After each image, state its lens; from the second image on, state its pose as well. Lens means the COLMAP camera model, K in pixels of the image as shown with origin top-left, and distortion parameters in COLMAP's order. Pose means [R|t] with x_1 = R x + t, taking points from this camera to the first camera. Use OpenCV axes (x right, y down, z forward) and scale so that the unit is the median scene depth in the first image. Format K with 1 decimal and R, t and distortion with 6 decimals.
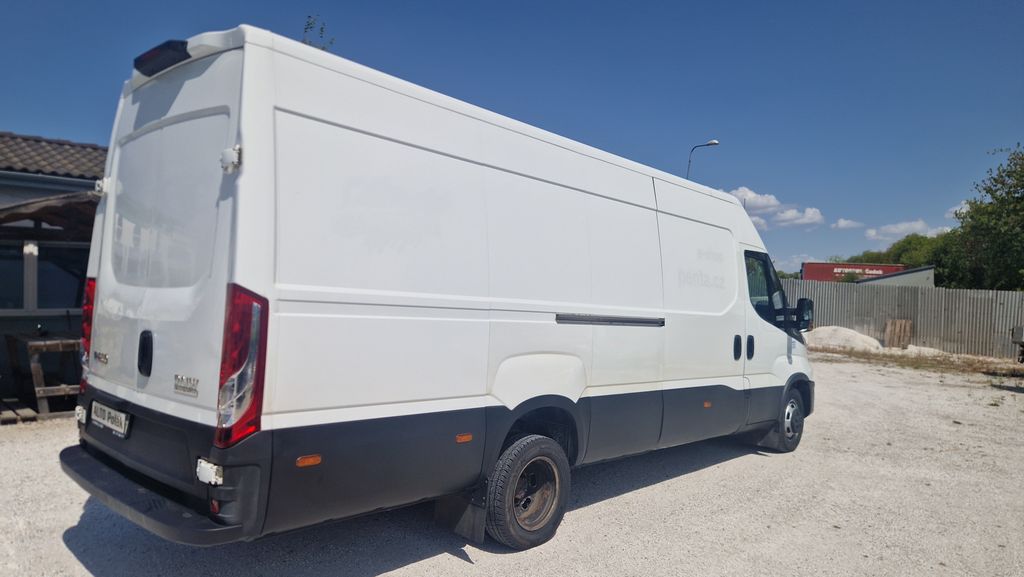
lens RADIAL K [[731.5, 0, 512.0], [0, 731.5, 288.5], [0, 0, 1]] dist [-0.000611, 0.000419]
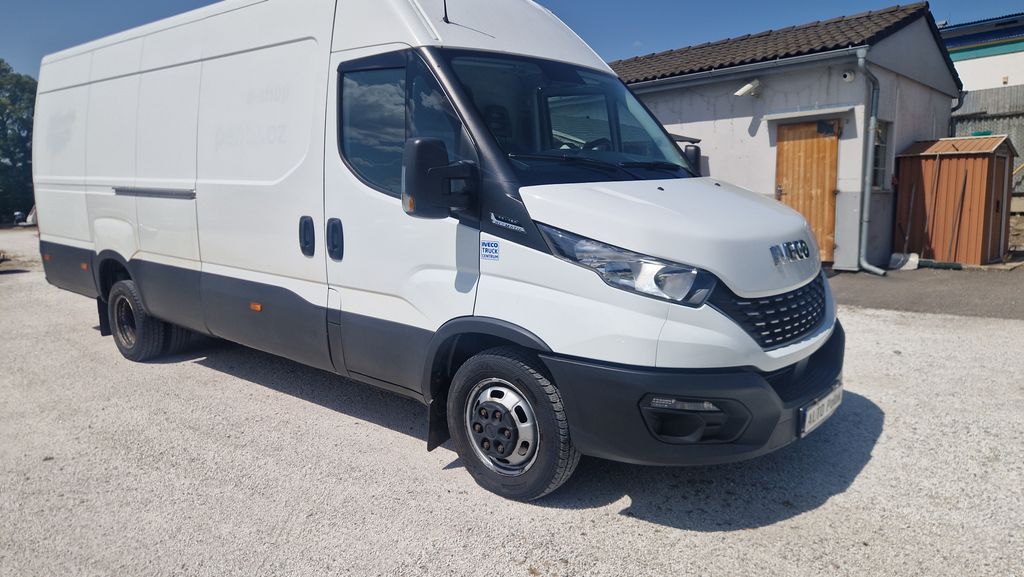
lens RADIAL K [[731.5, 0, 512.0], [0, 731.5, 288.5], [0, 0, 1]] dist [-0.000611, 0.000419]
pose [[-0.004522, 0.110723, -0.993841, 0.939158], [0.027186, 0.993497, 0.110562, 0.061284], [0.999620, -0.026519, -0.007503, 1.186909]]
